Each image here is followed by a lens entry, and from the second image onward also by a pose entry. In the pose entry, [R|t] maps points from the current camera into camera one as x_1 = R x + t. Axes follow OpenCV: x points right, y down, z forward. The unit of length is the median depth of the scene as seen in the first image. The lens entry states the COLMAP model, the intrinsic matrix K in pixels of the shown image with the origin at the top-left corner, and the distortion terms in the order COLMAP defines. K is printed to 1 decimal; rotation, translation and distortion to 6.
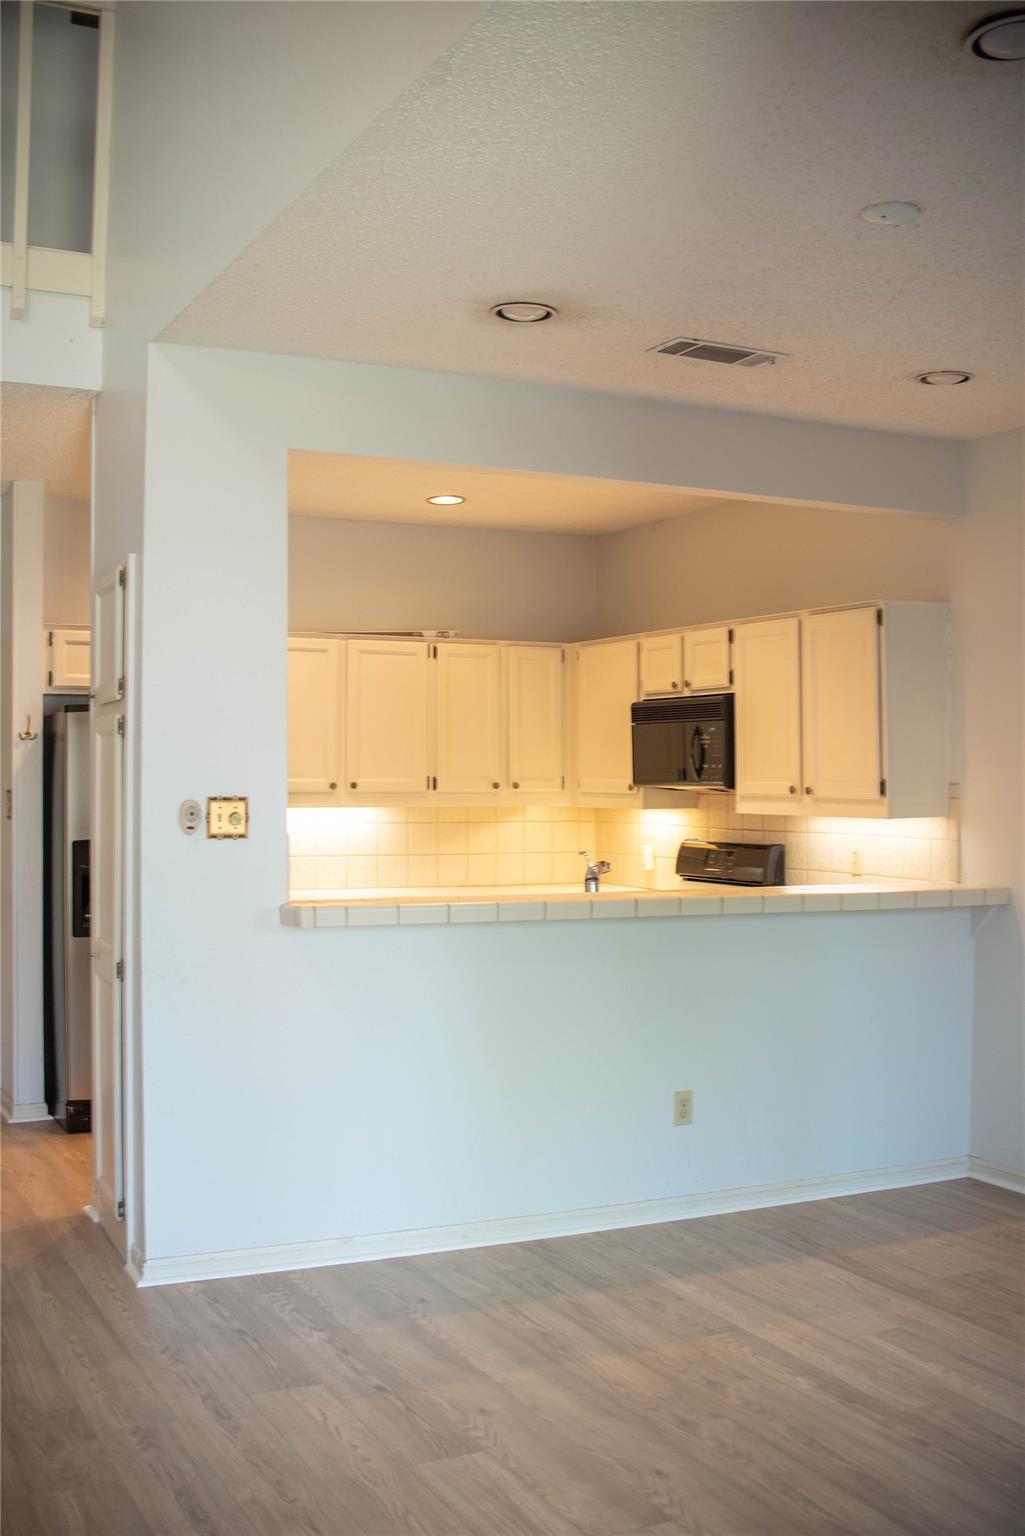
lens RADIAL K [[1641.7, 0, 516.9], [0, 1641.7, 744.6], [0, 0, 1]] dist [-0.189358, 0.202728]
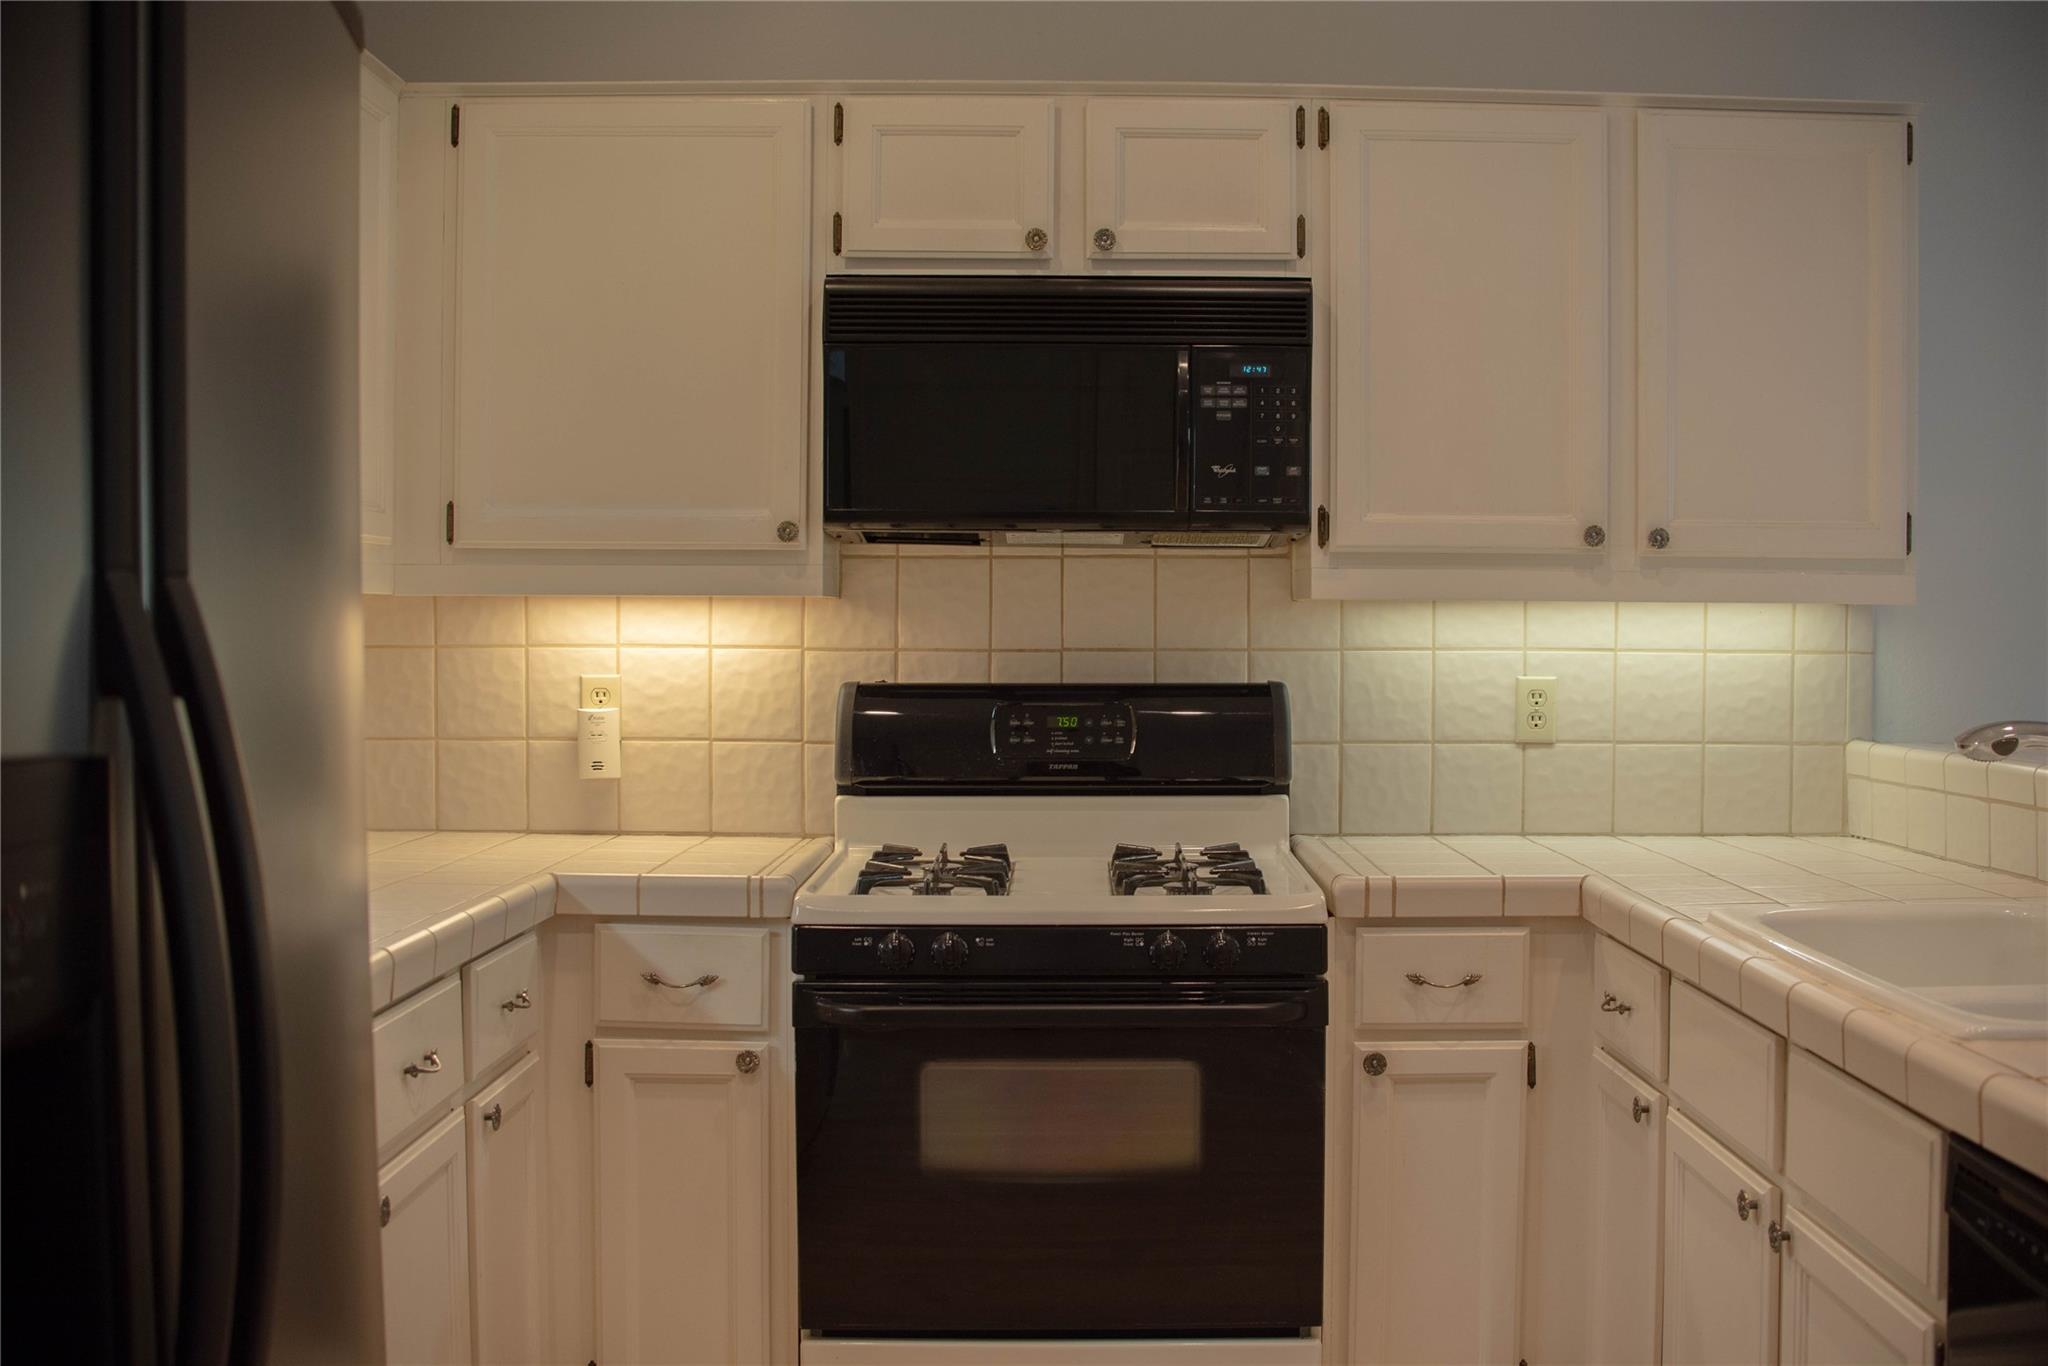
lens RADIAL K [[2188.9, 0, 1058.3], [0, 2188.9, 684.3], [0, 0, 1]] dist [-0.189358, 0.202728]
pose [[0.427672, -0.027623, 0.903512, -0.388664], [-0.019482, 0.999019, 0.039765, 0.048259], [-0.903724, -0.034609, 0.426715, 0.947931]]
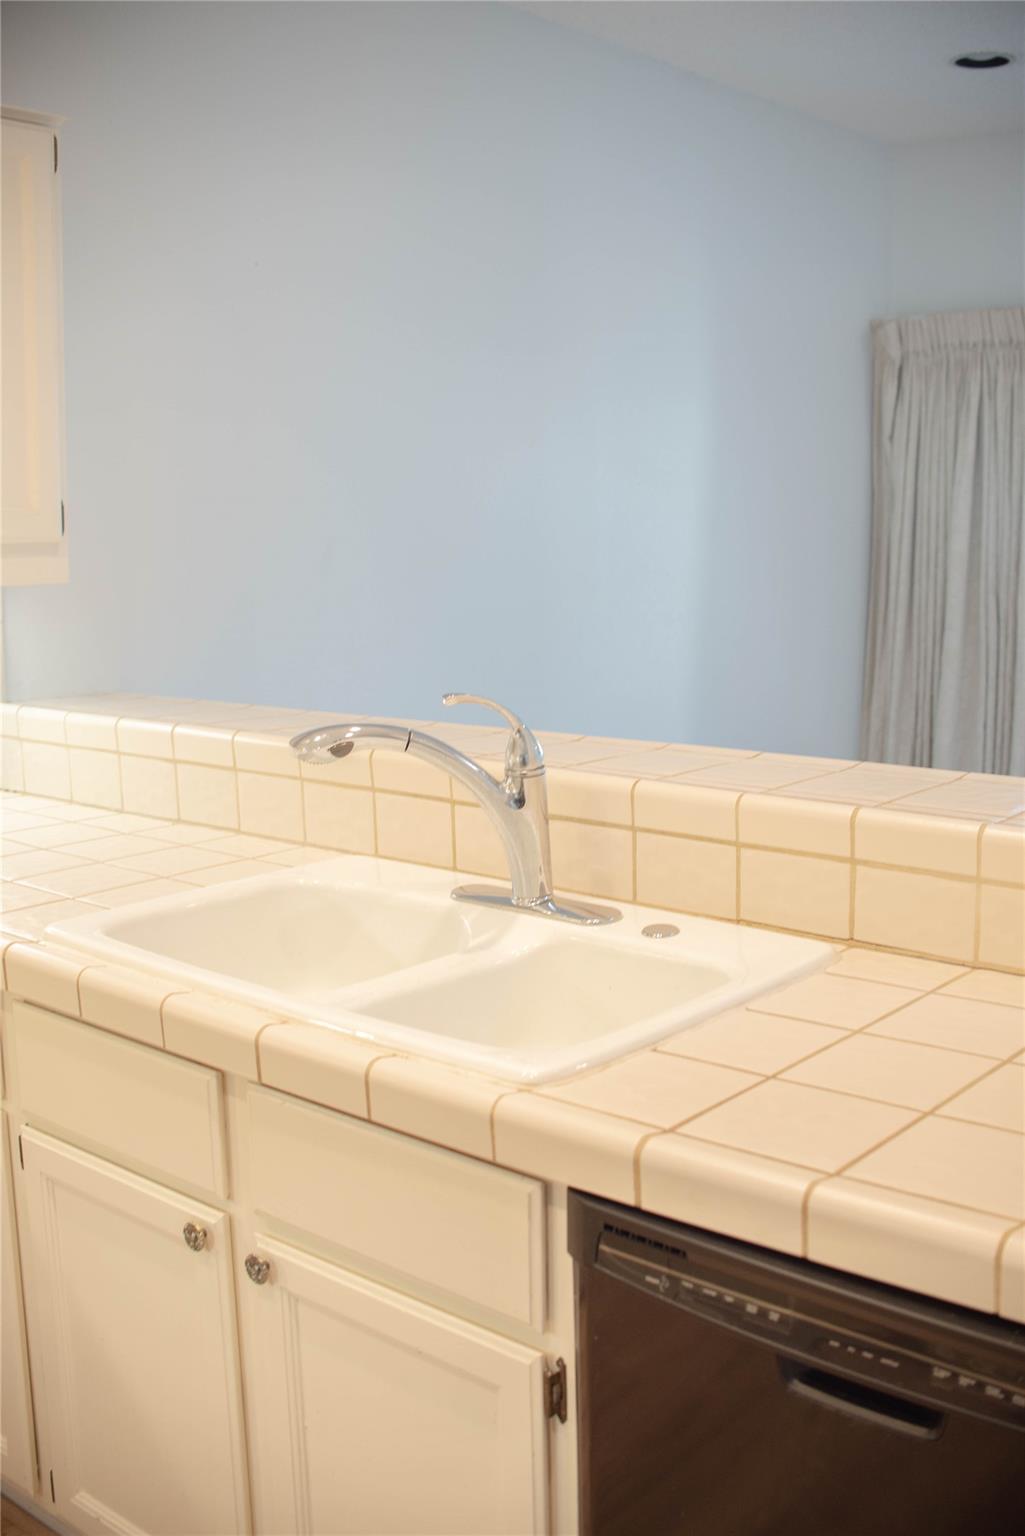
lens RADIAL K [[1641.7, 0, 516.9], [0, 1641.7, 744.6], [0, 0, 1]] dist [-0.189358, 0.202728]
pose [[-0.405102, -0.130701, 0.904881, -0.257971], [-0.009893, 0.990298, 0.138610, 0.023620], [-0.914218, 0.047199, -0.402465, 1.064979]]
